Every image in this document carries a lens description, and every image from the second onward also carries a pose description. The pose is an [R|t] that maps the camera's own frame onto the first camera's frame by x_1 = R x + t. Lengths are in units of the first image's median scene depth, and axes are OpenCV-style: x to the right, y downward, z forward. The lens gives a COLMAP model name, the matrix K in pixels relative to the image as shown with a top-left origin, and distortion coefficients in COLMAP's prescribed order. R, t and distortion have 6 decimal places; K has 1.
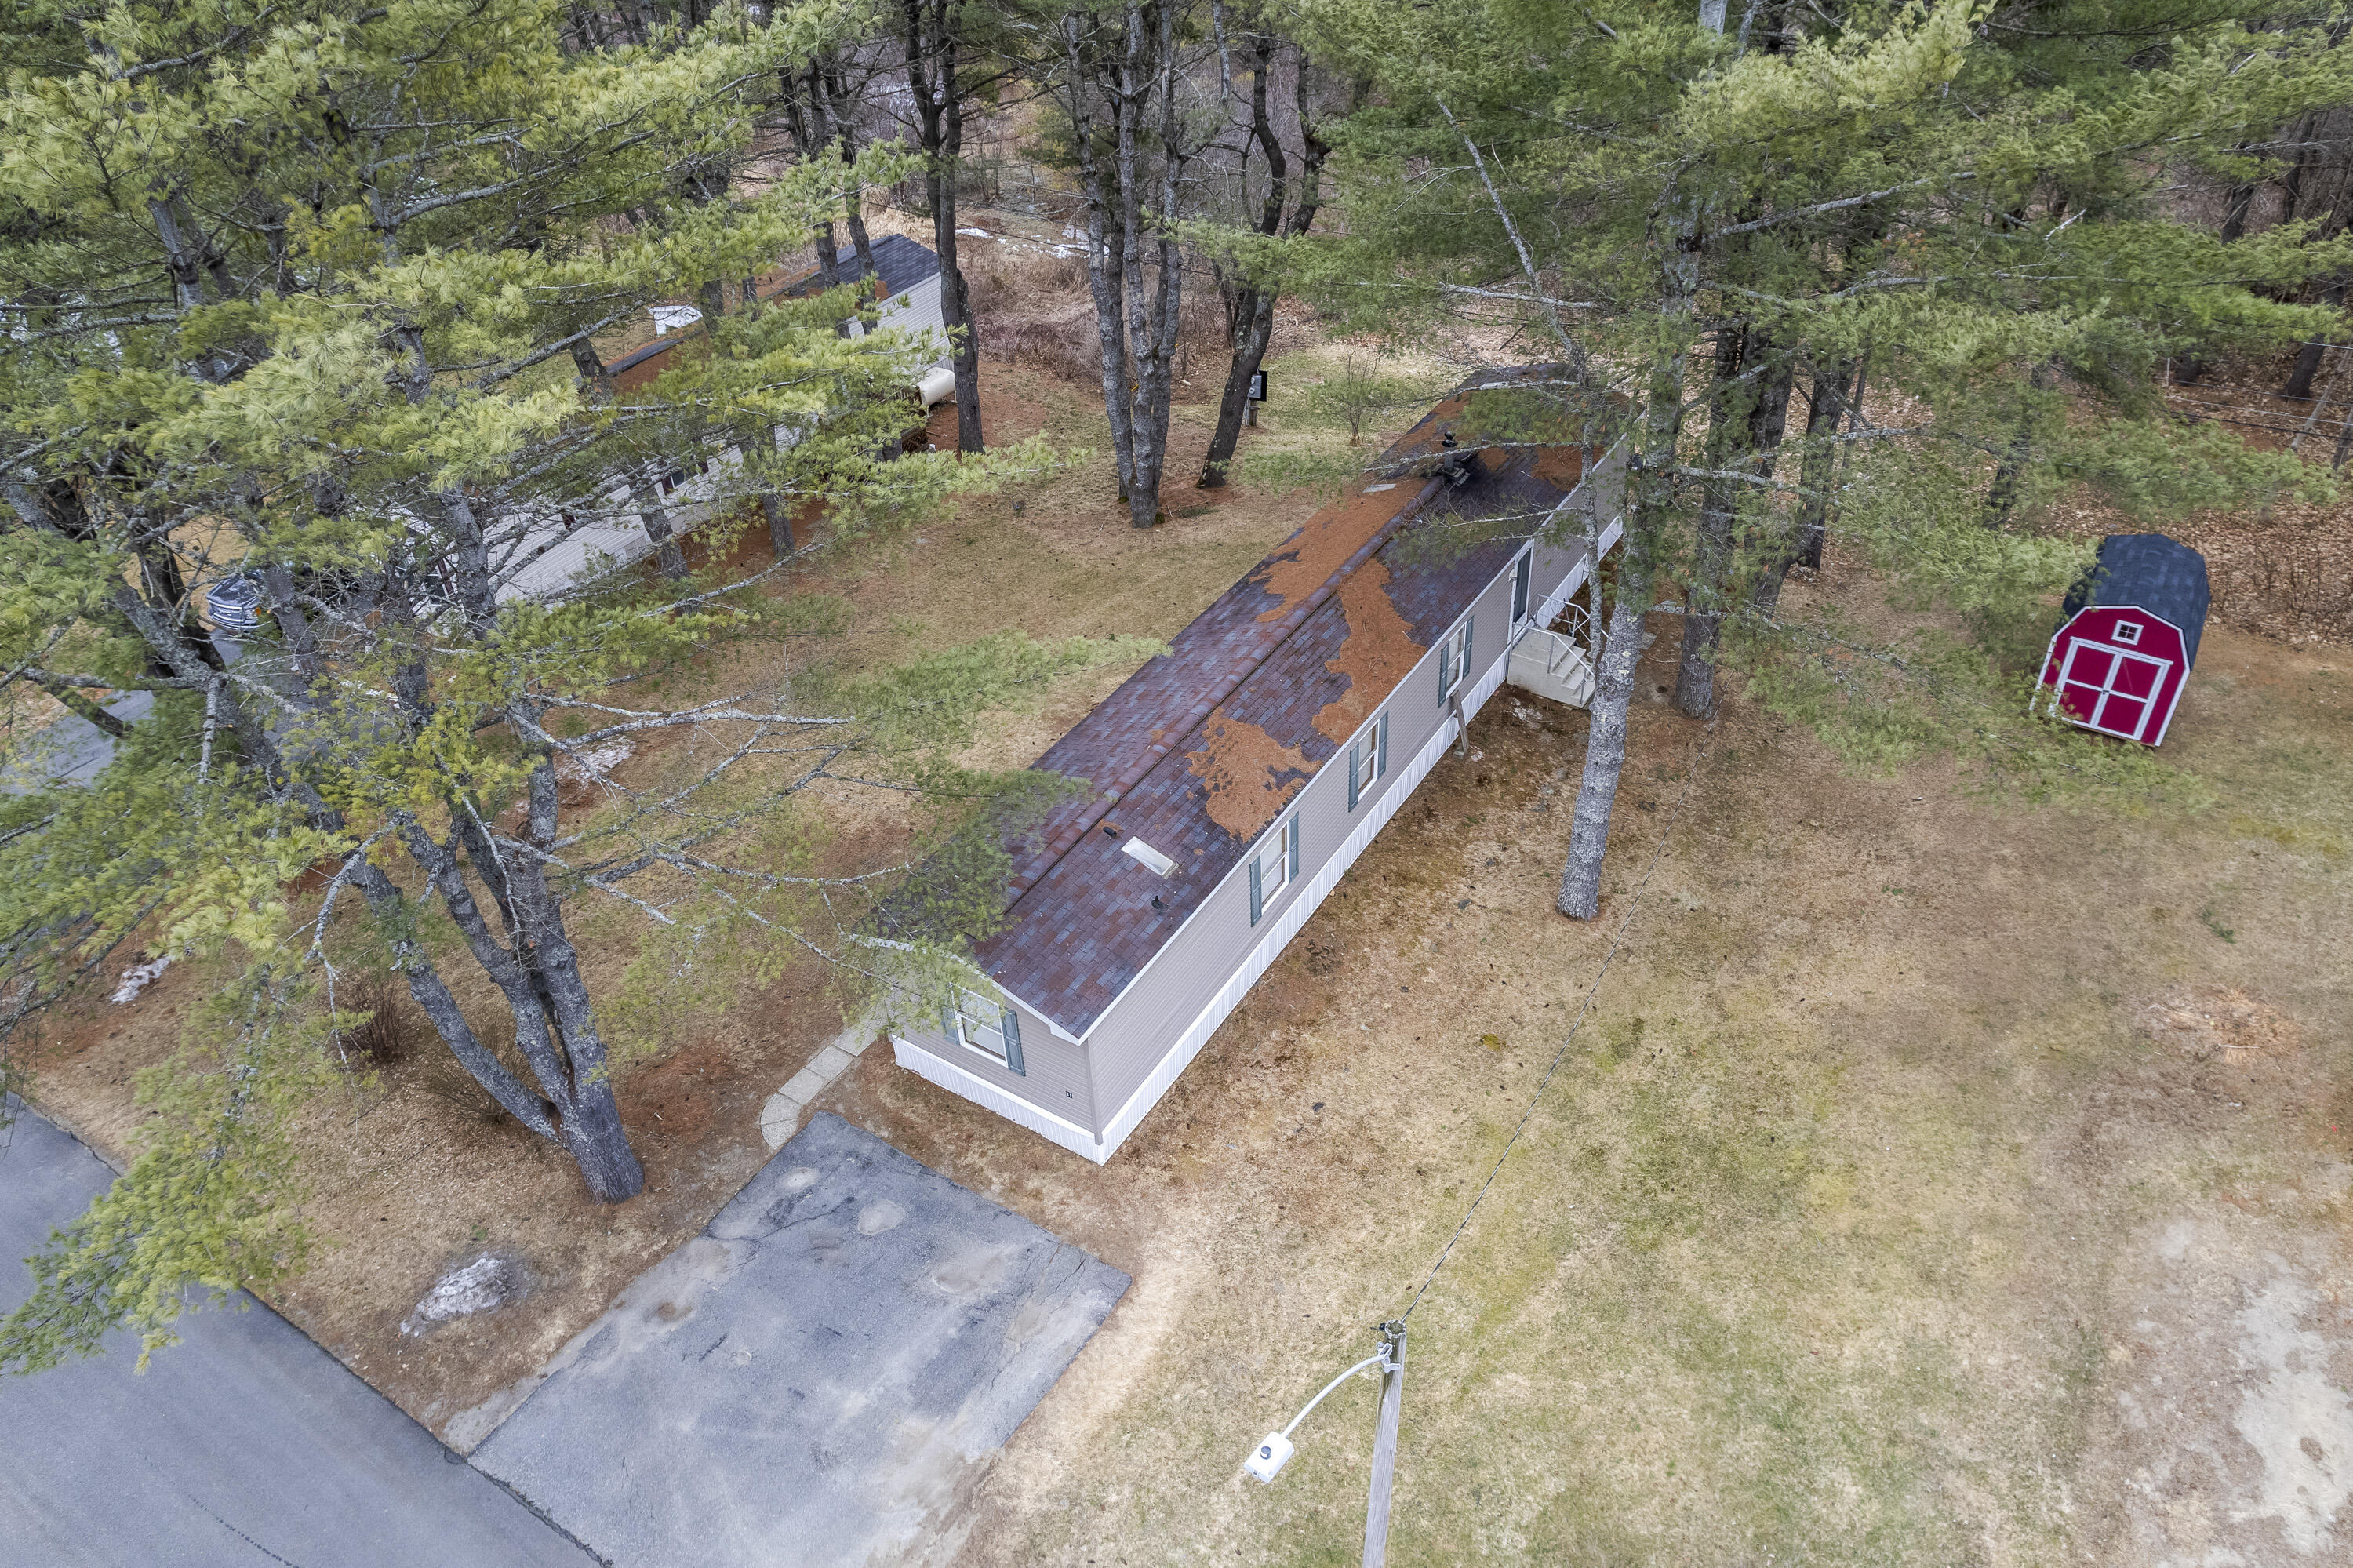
lens RADIAL K [[1527.8, 0, 1176.5], [0, 1527.8, 784.0], [0, 0, 1]] dist [-0.056151, -0.000965]
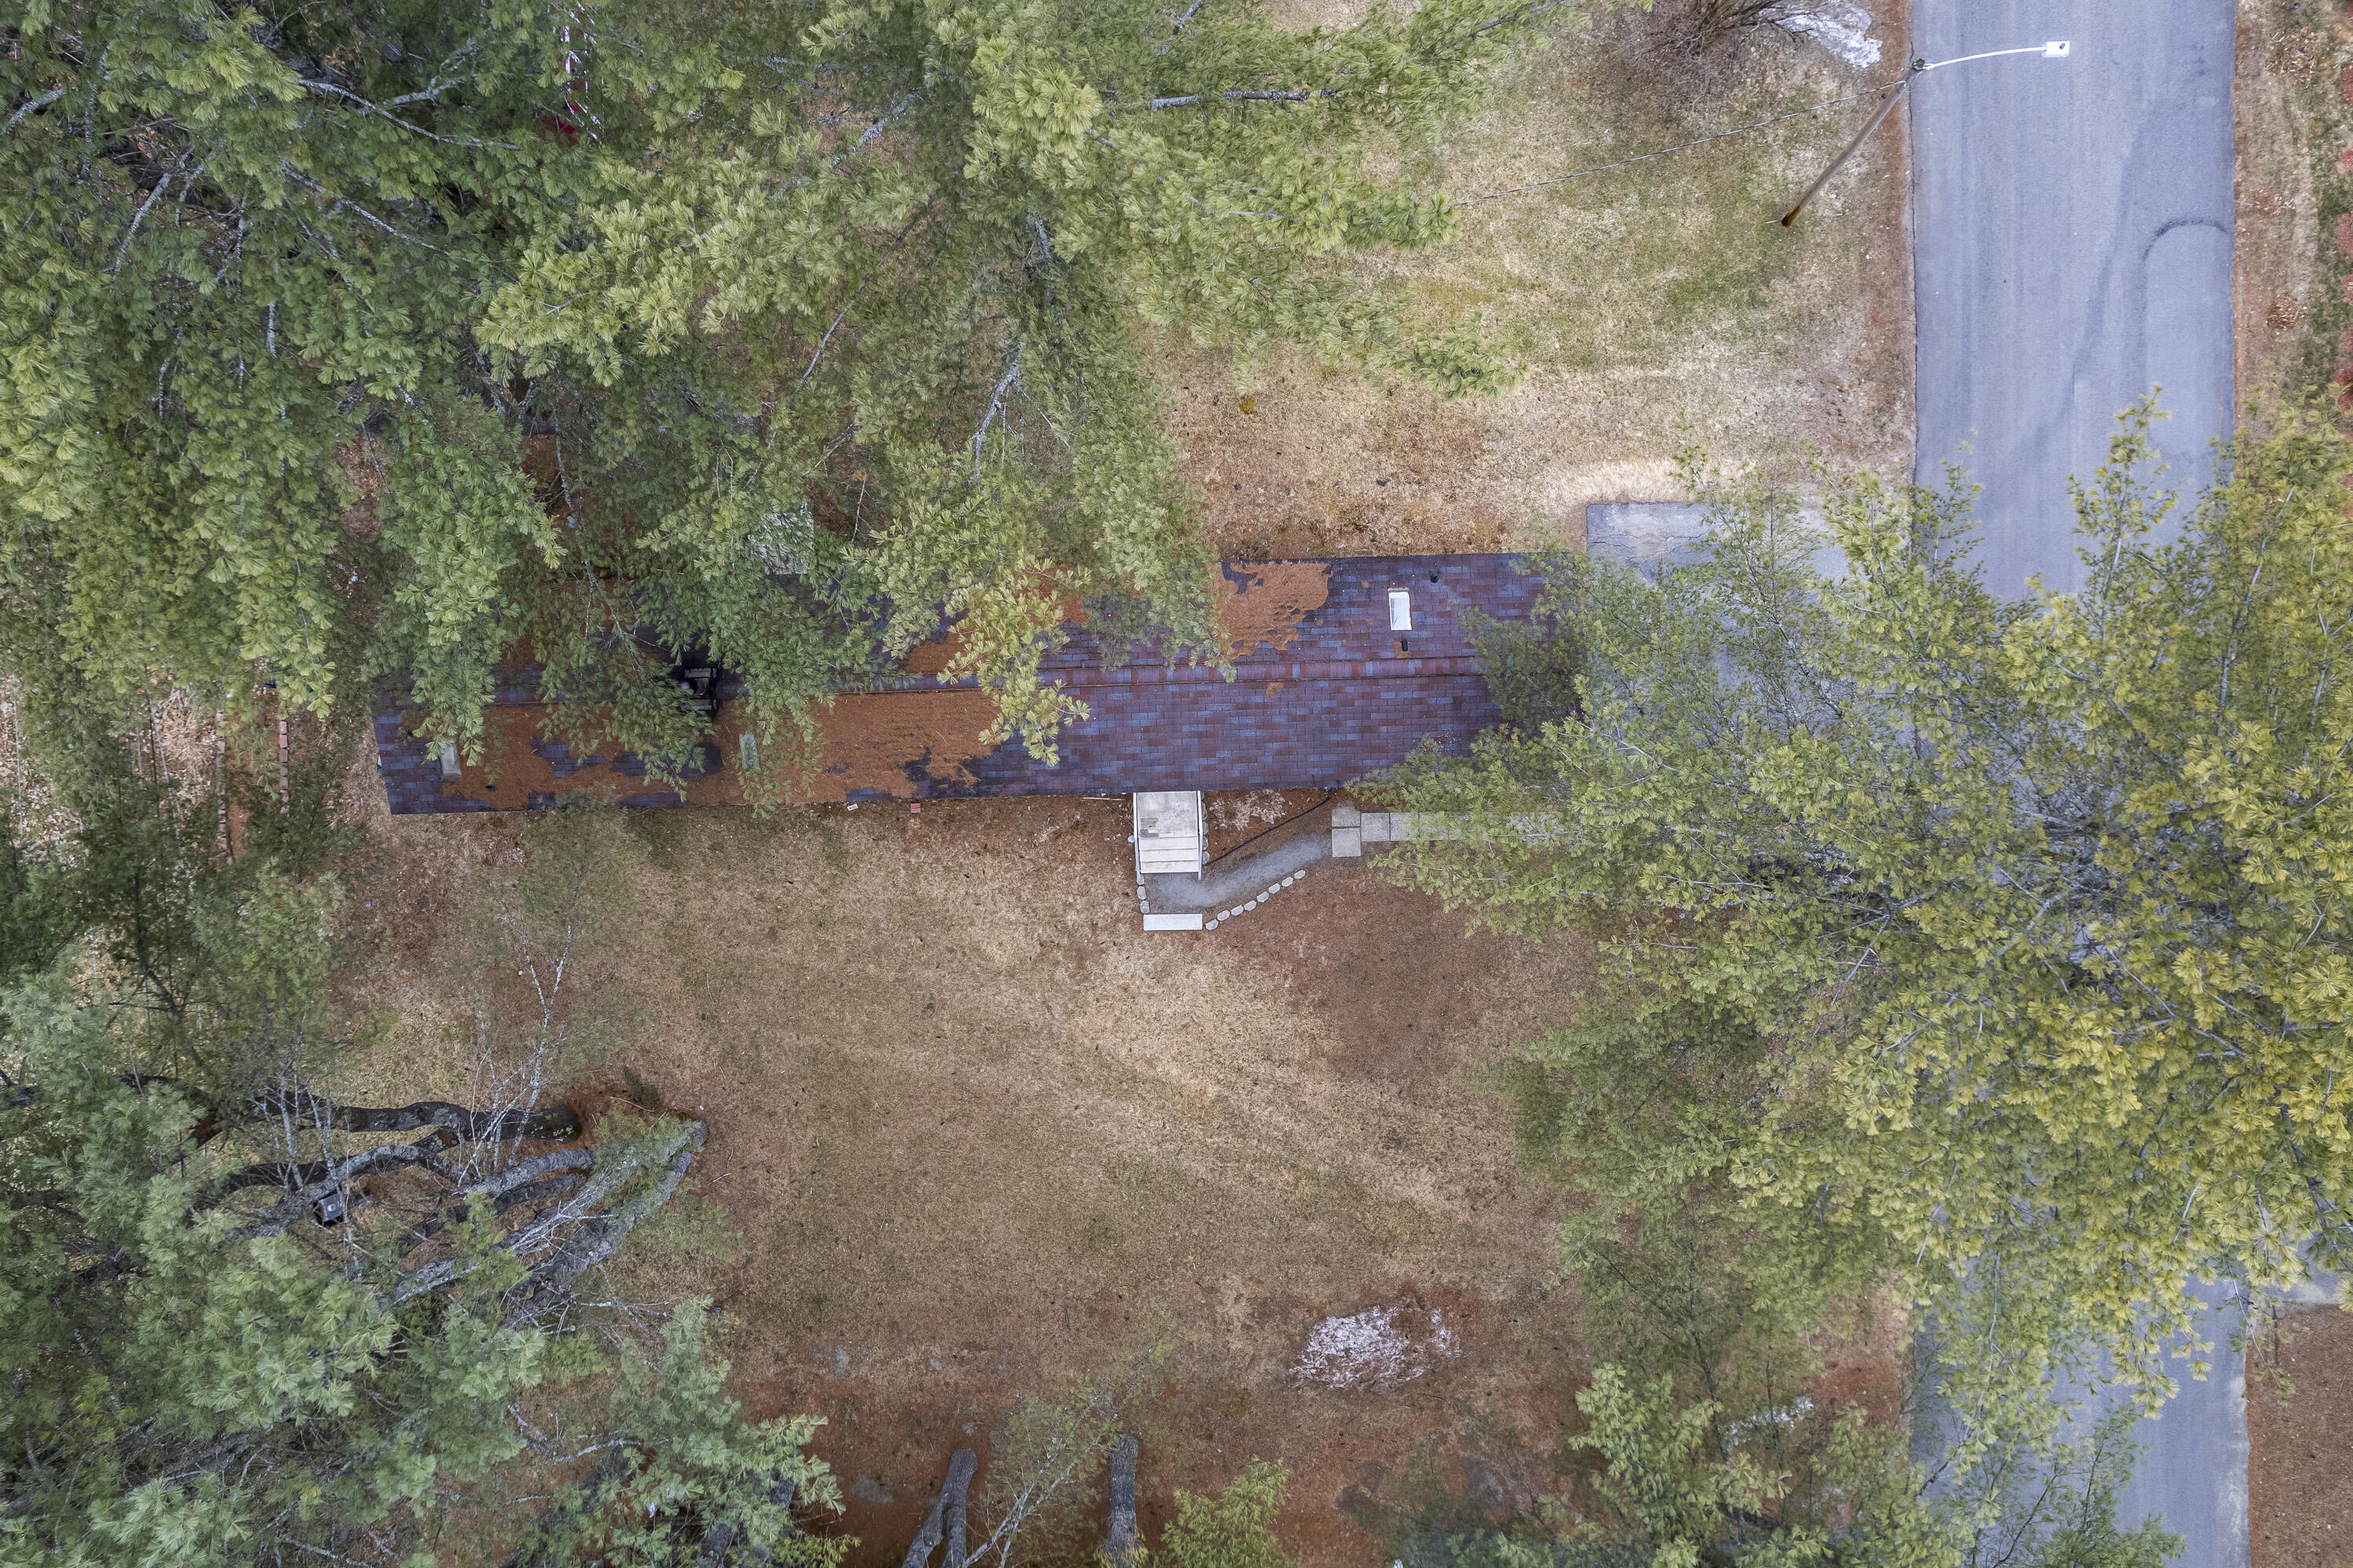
lens RADIAL K [[1527.8, 0, 1176.5], [0, 1527.8, 784.0], [0, 0, 1]] dist [-0.056151, -0.000965]
pose [[-0.564440, -0.823721, 0.053768, -0.092244], [0.551113, -0.327545, 0.767456, -0.975532], [-0.614558, 0.462815, 0.638843, 0.376625]]
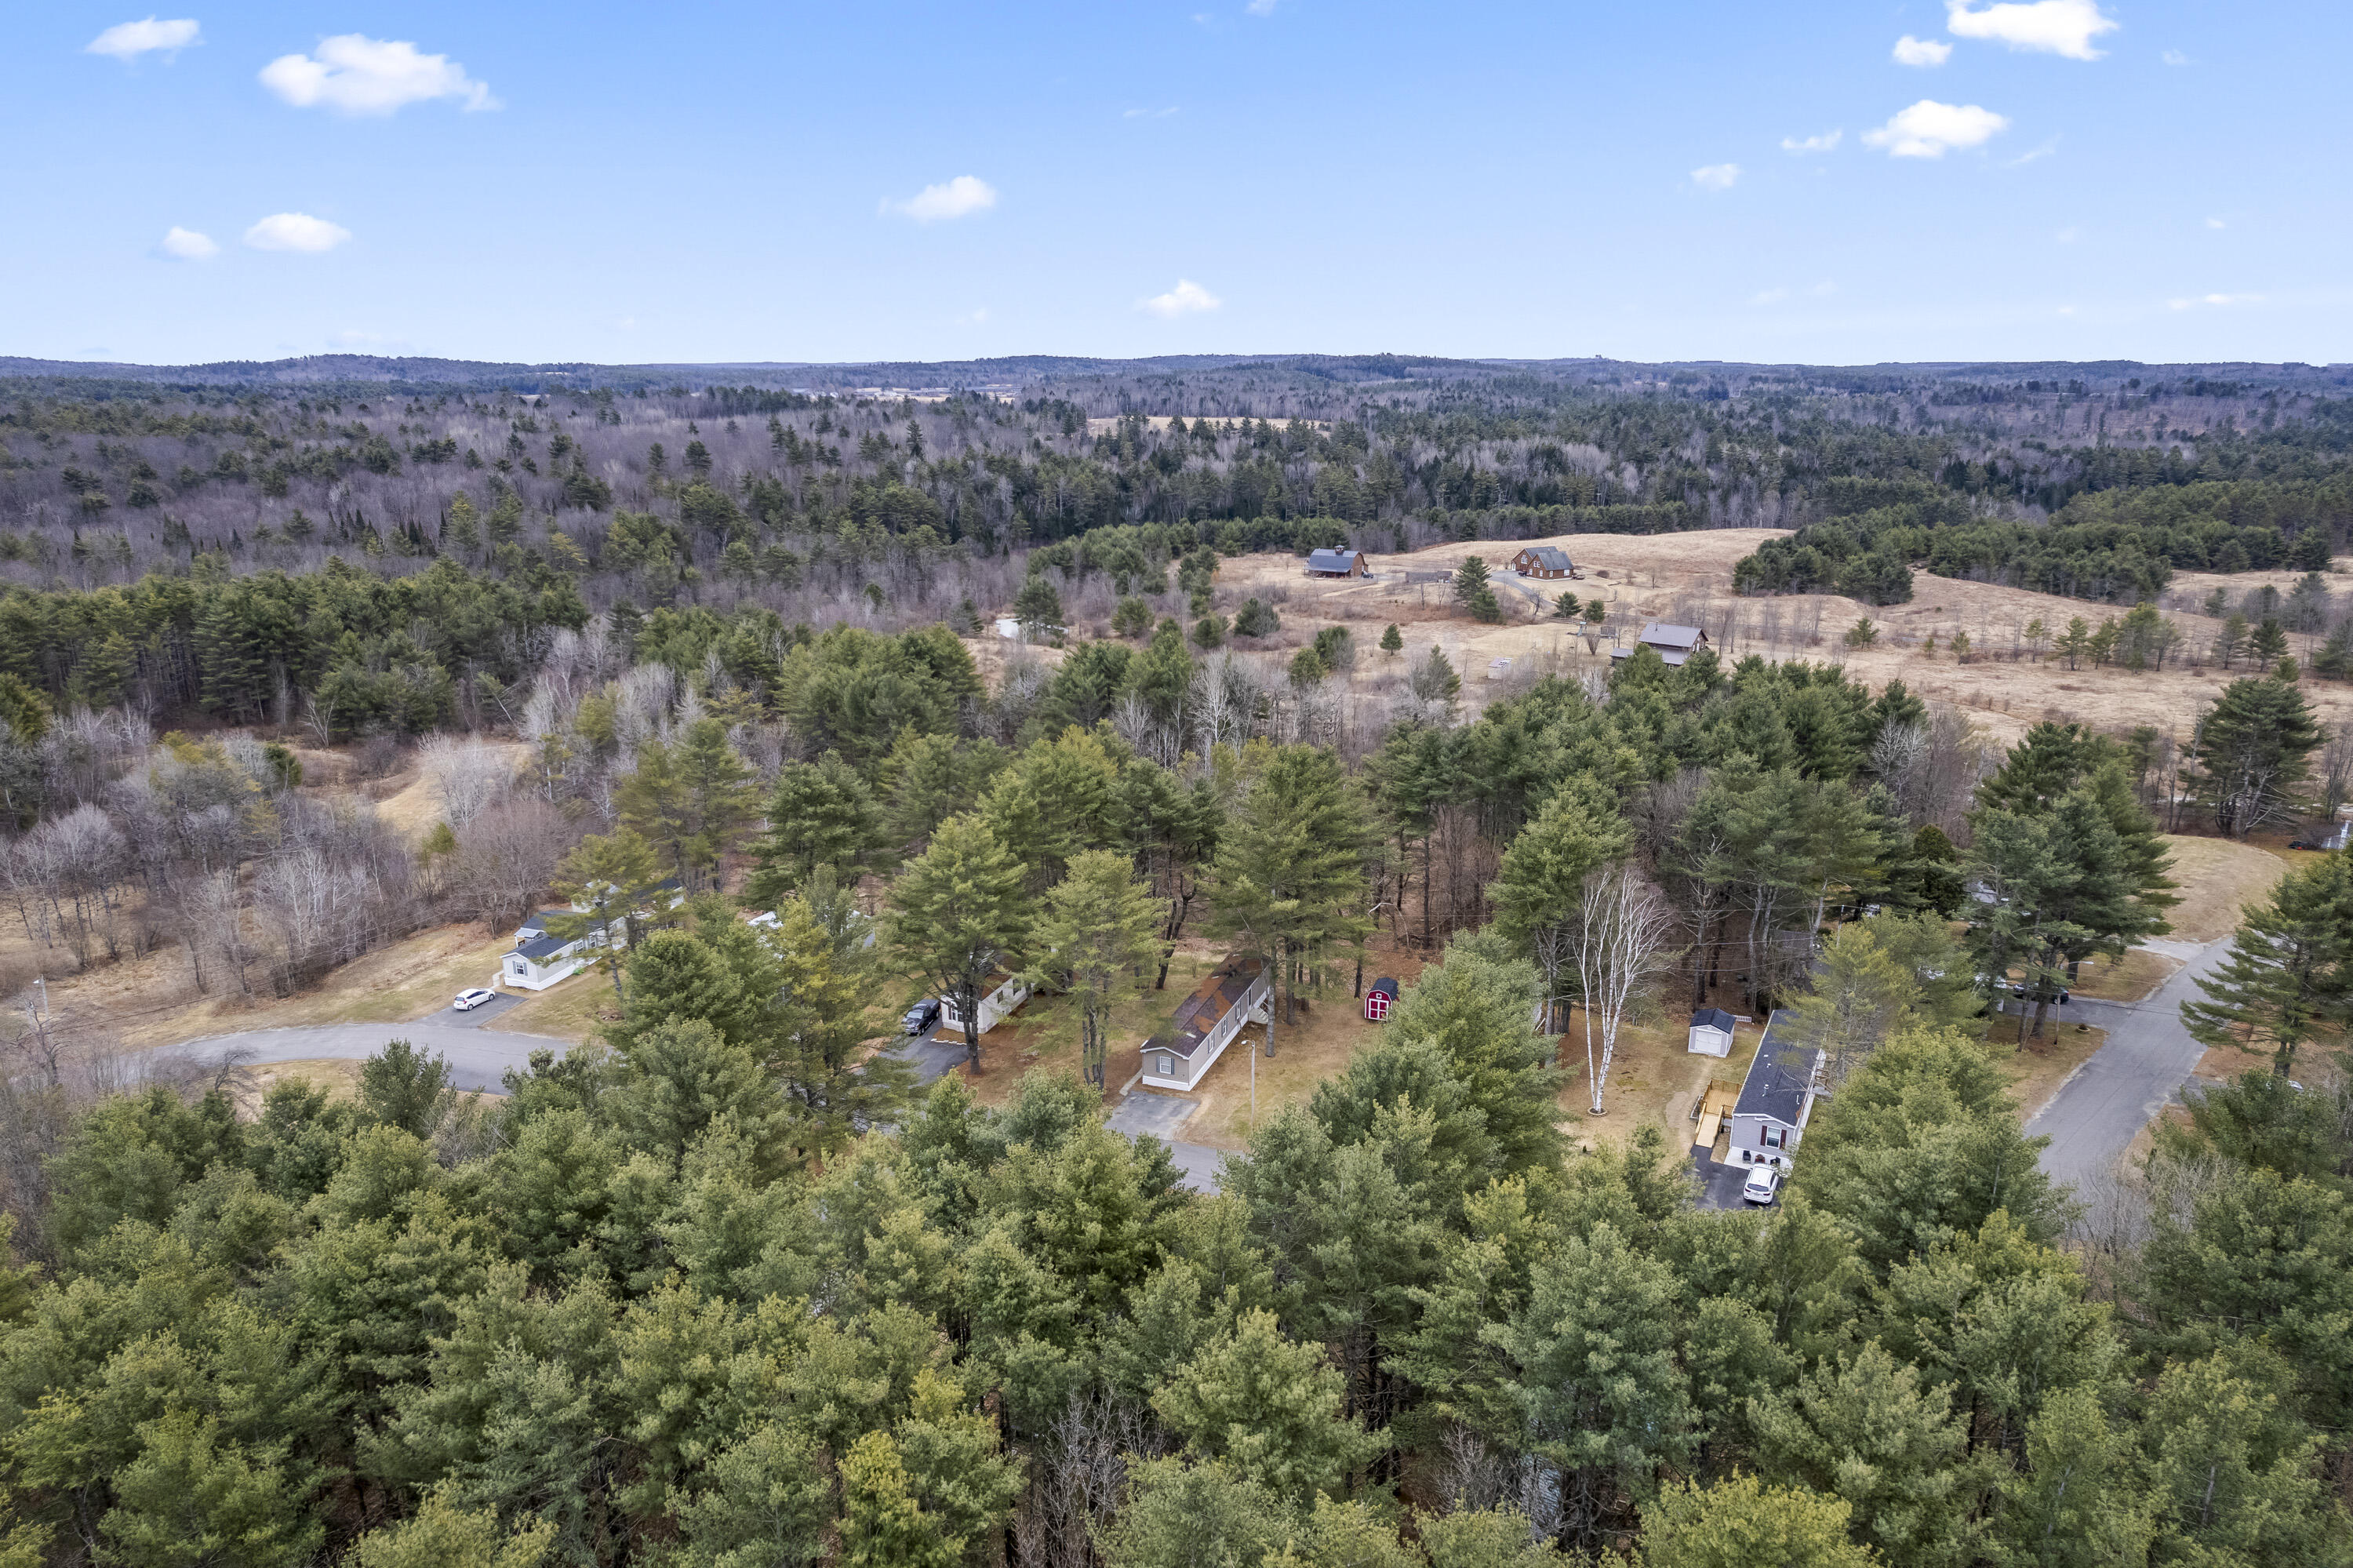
lens RADIAL K [[1527.8, 0, 1176.5], [0, 1527.8, 784.0], [0, 0, 1]] dist [-0.056151, -0.000965]
pose [[0.979387, -0.021952, 0.200799, -1.125468], [0.102408, 0.910813, -0.399916, 1.380405], [-0.174111, 0.412236, 0.894286, -4.166724]]
